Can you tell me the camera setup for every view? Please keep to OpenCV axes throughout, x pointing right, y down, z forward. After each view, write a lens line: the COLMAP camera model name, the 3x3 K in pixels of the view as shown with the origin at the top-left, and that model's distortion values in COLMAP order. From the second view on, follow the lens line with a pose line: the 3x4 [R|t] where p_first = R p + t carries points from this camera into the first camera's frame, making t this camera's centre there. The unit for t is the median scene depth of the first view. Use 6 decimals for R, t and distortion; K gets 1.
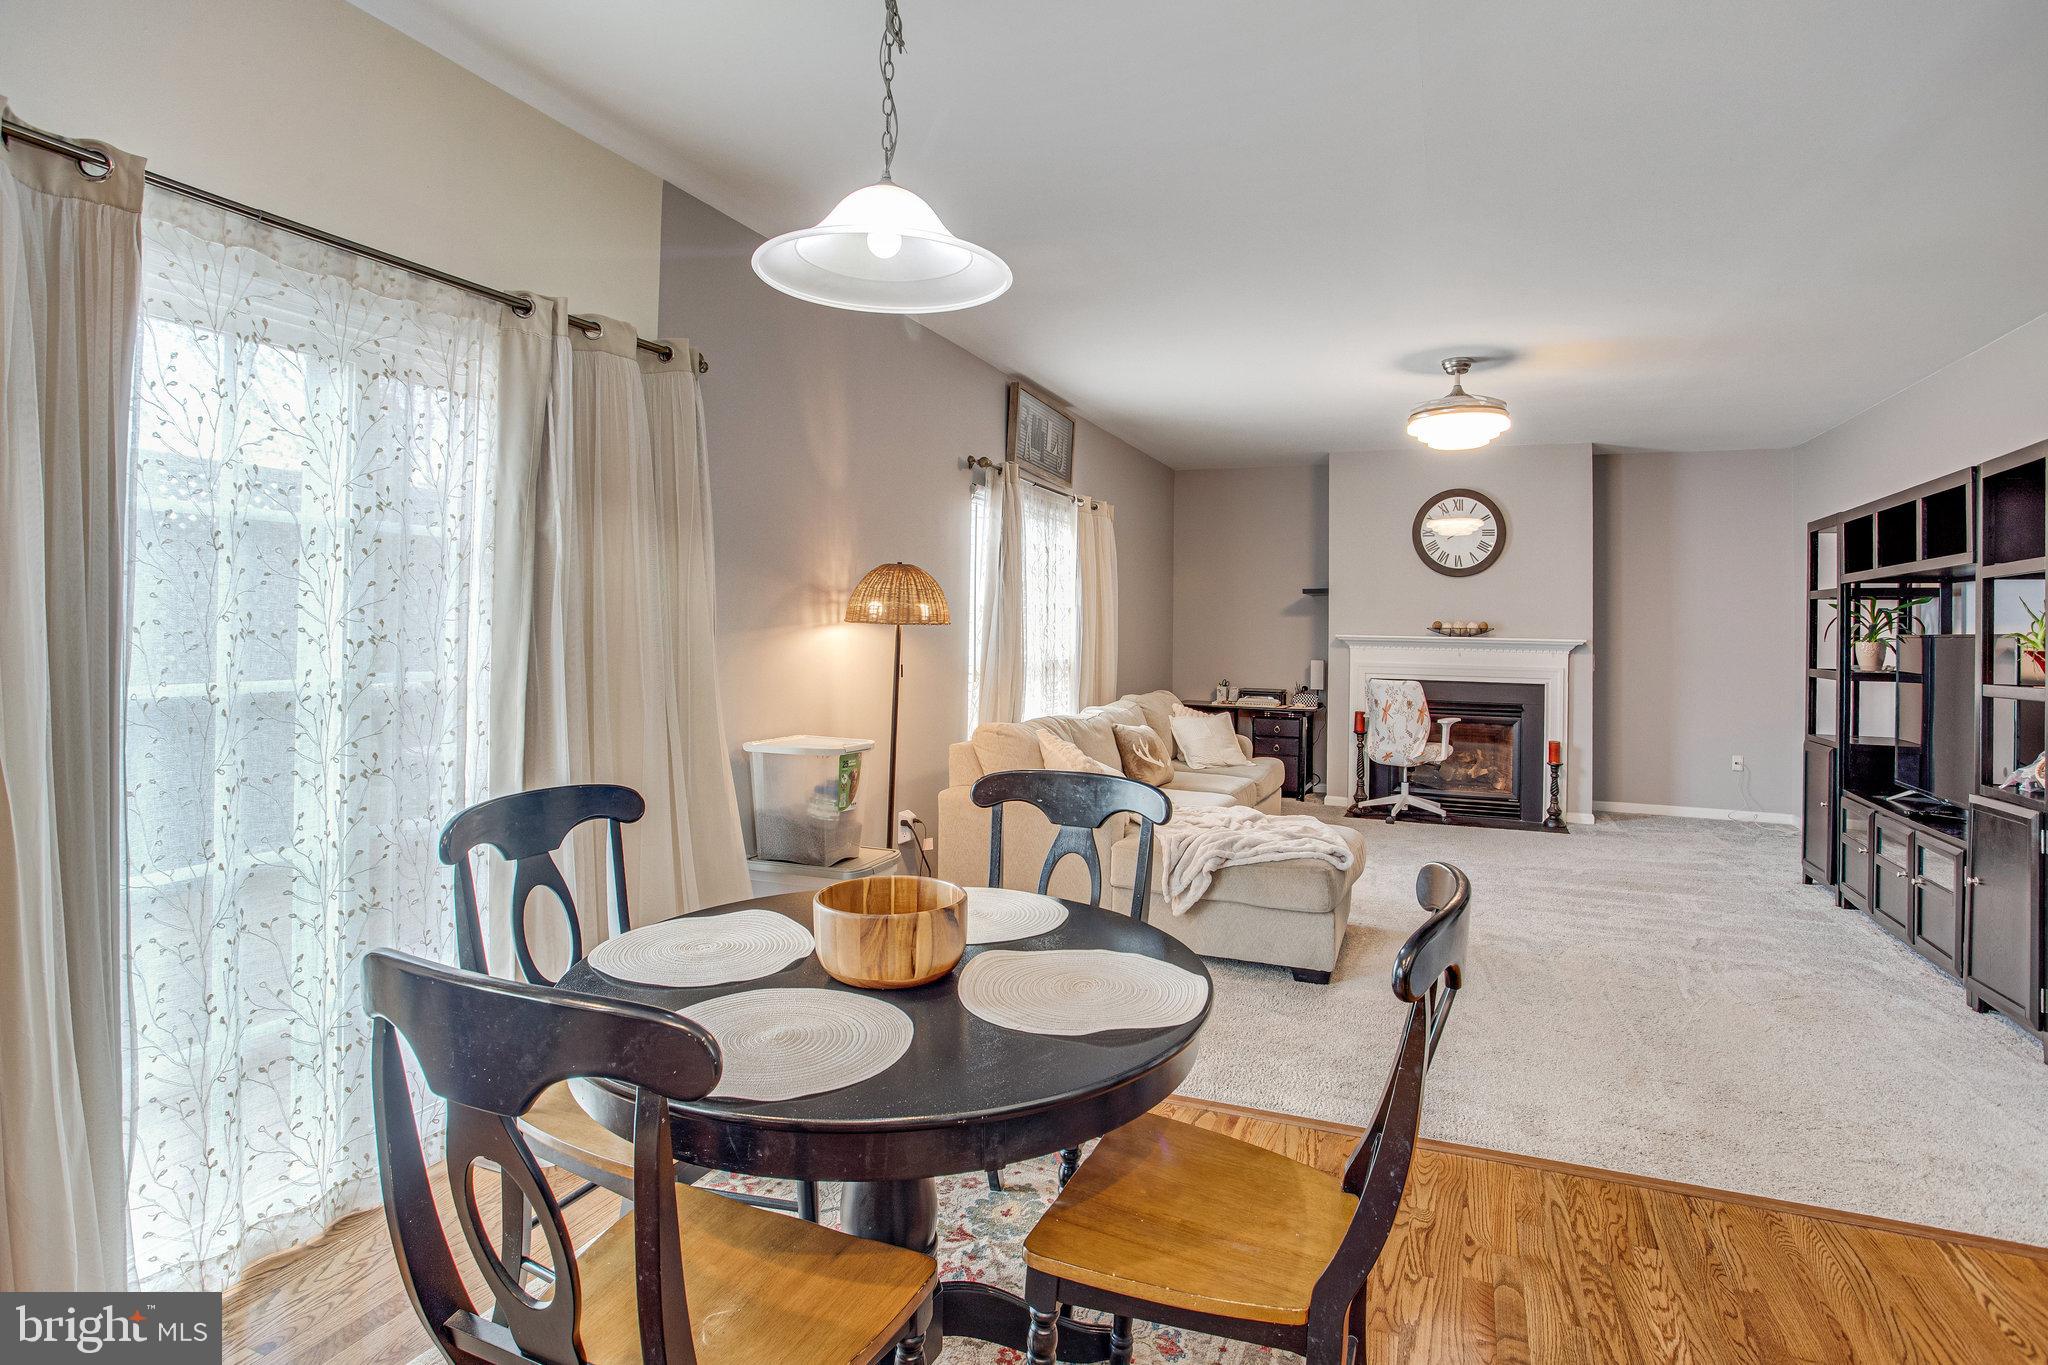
lens RADIAL K [[1030.0, 0, 1022.4], [0, 1030.0, 614.9], [0, 0, 1]] dist [-0.059207, 0.027159]
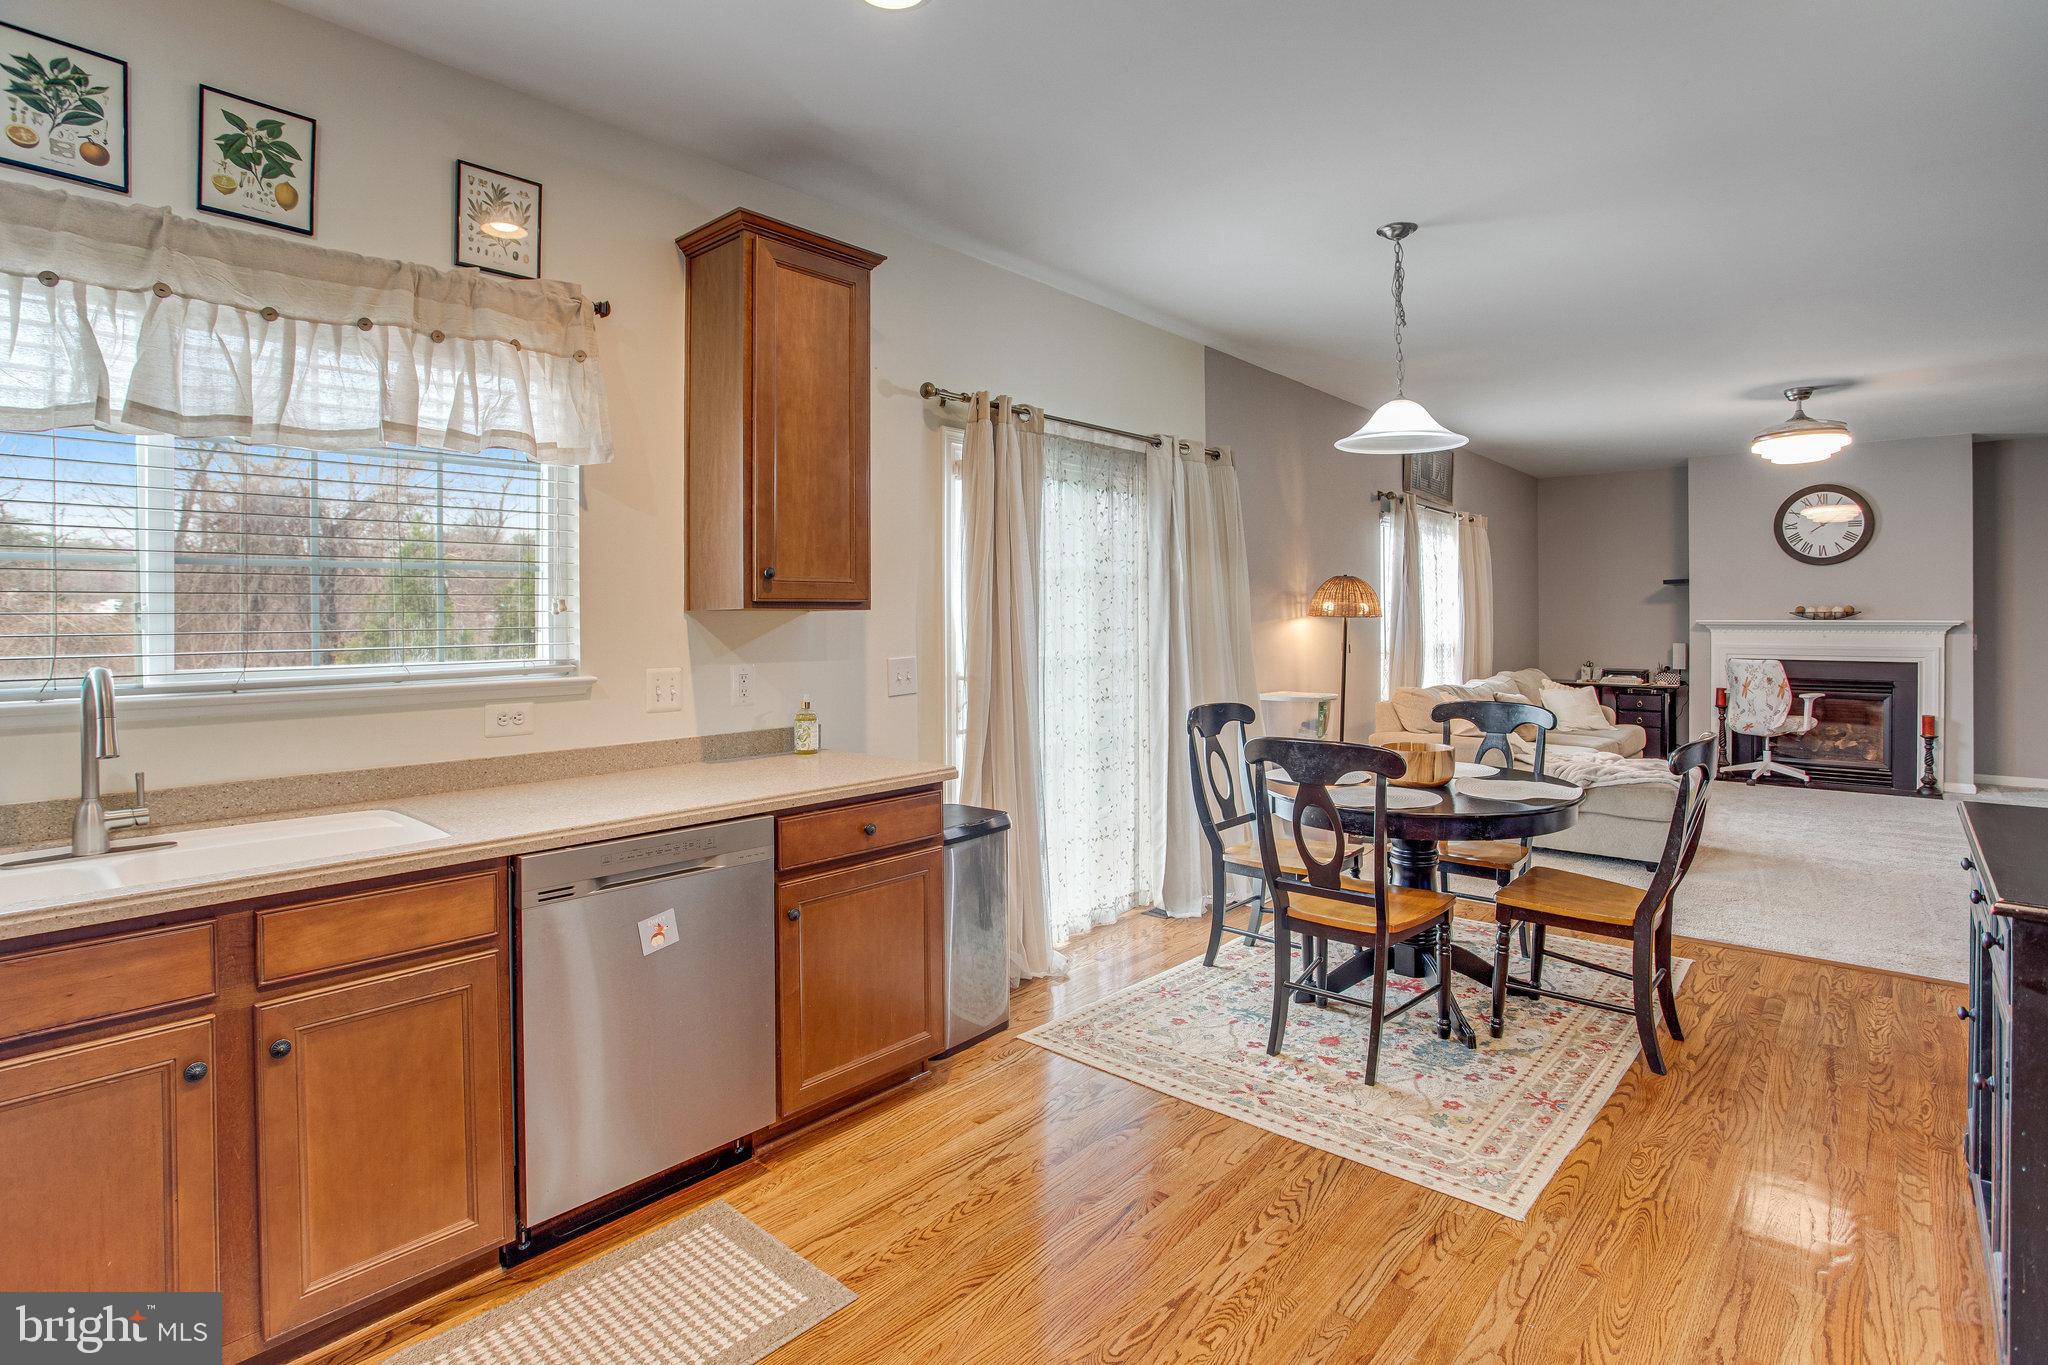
lens RADIAL K [[1030.0, 0, 1022.4], [0, 1030.0, 614.9], [0, 0, 1]] dist [-0.059207, 0.027159]
pose [[0.951624, -0.017998, -0.306738, -0.065429], [0.019526, 0.999808, 0.001916, -0.003220], [0.306645, -0.007813, 0.951792, -0.312481]]
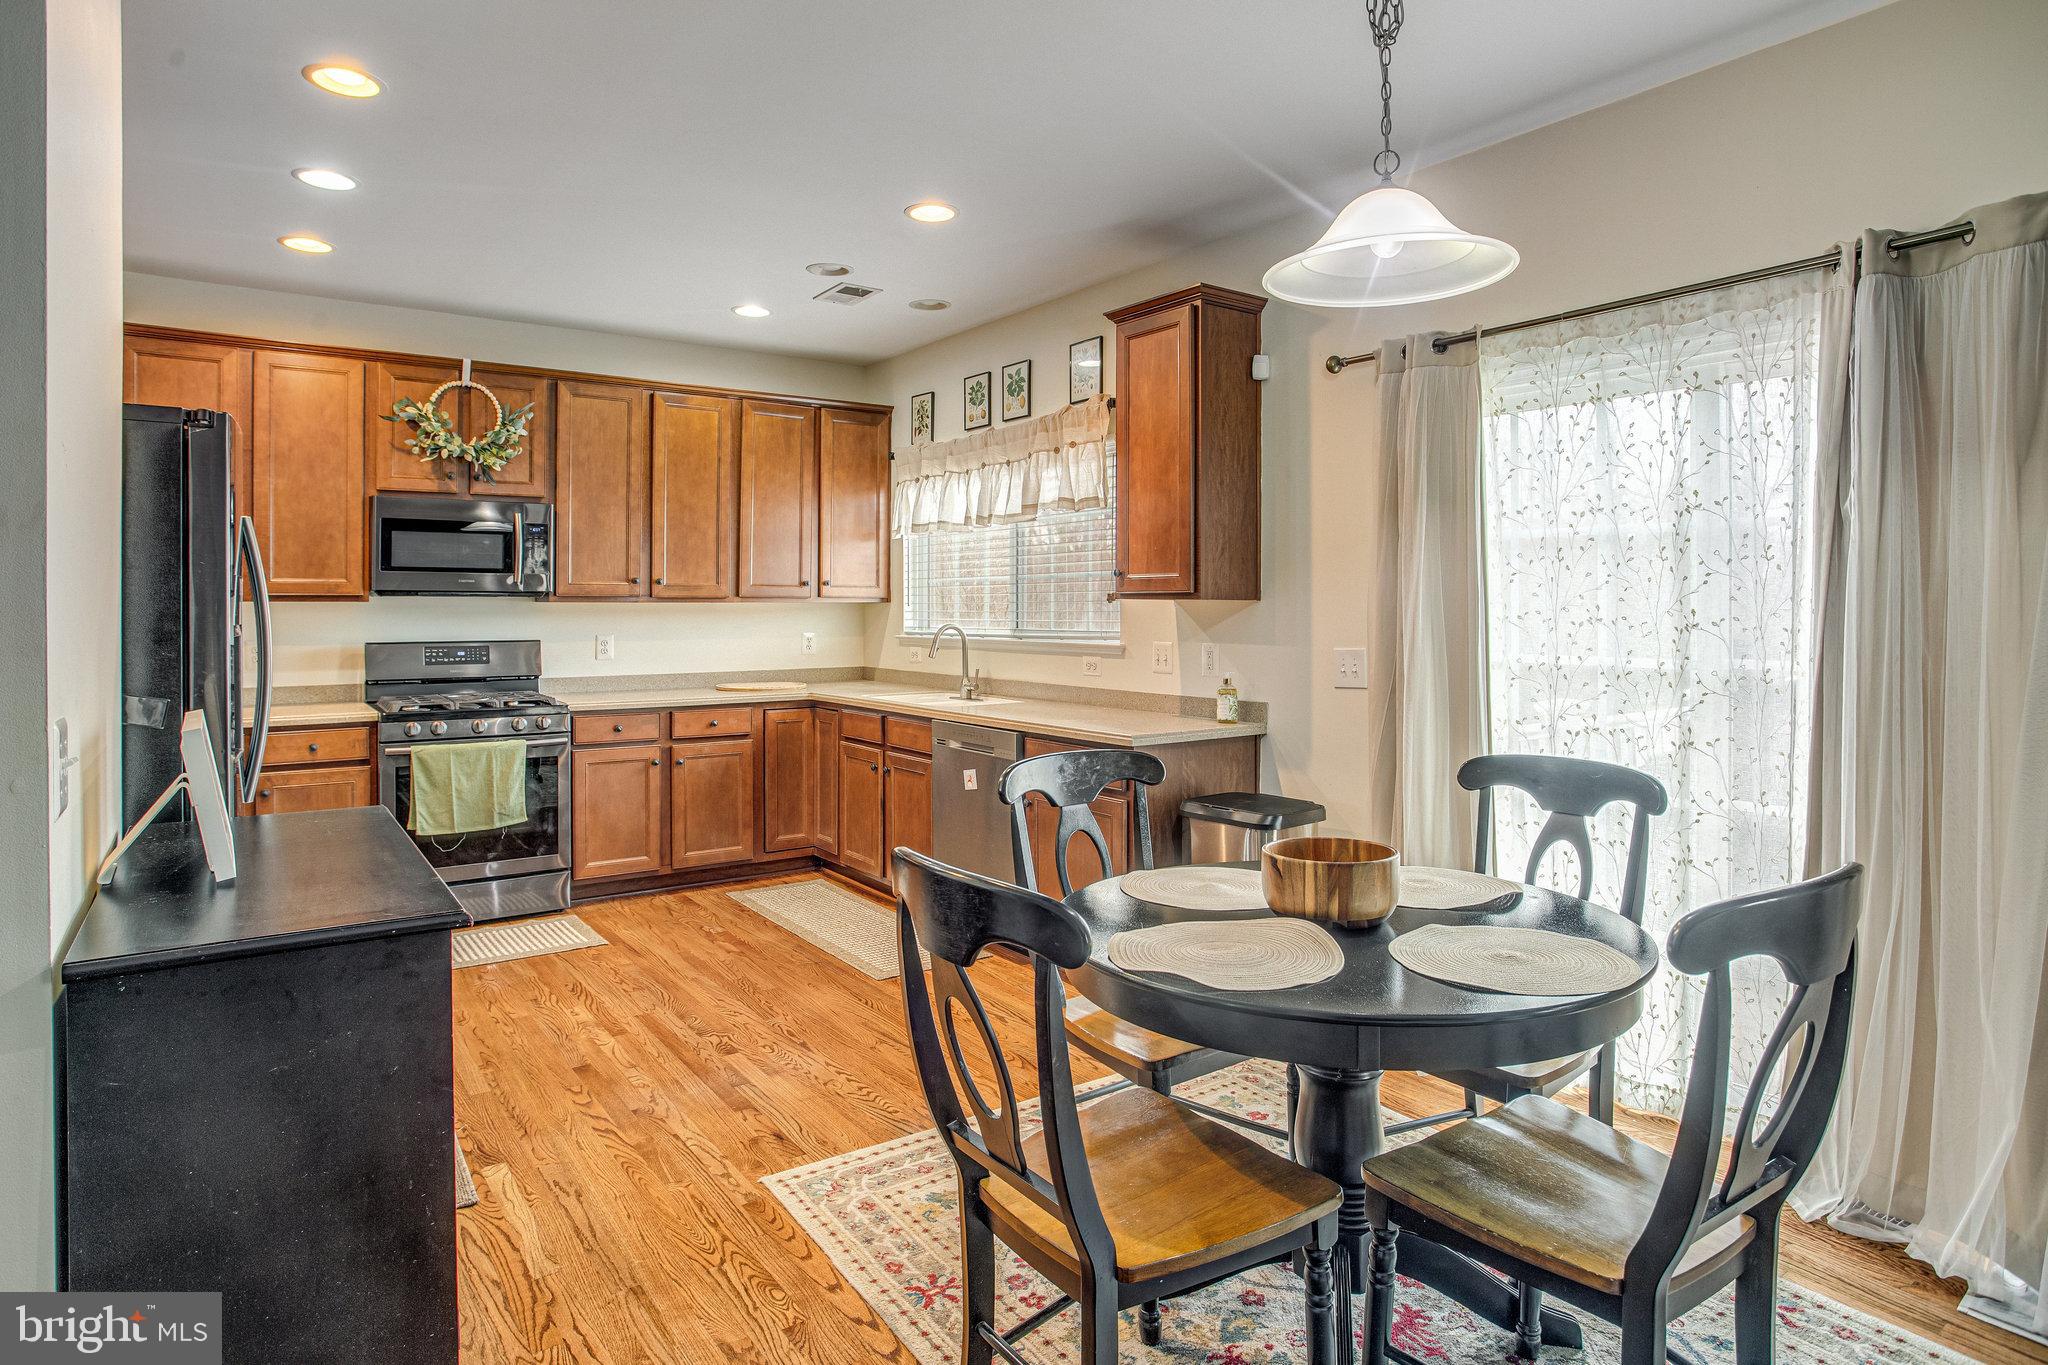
lens RADIAL K [[1109.6, 0, 967.2], [0, 1109.6, 603.8], [0, 0, 1]] dist [0.000861, 0.000416]
pose [[-0.534627, -0.012054, -0.845002, 0.295207], [0.001552, 0.999883, -0.015245, 0.005330], [0.845087, -0.009461, -0.534545, 0.354426]]
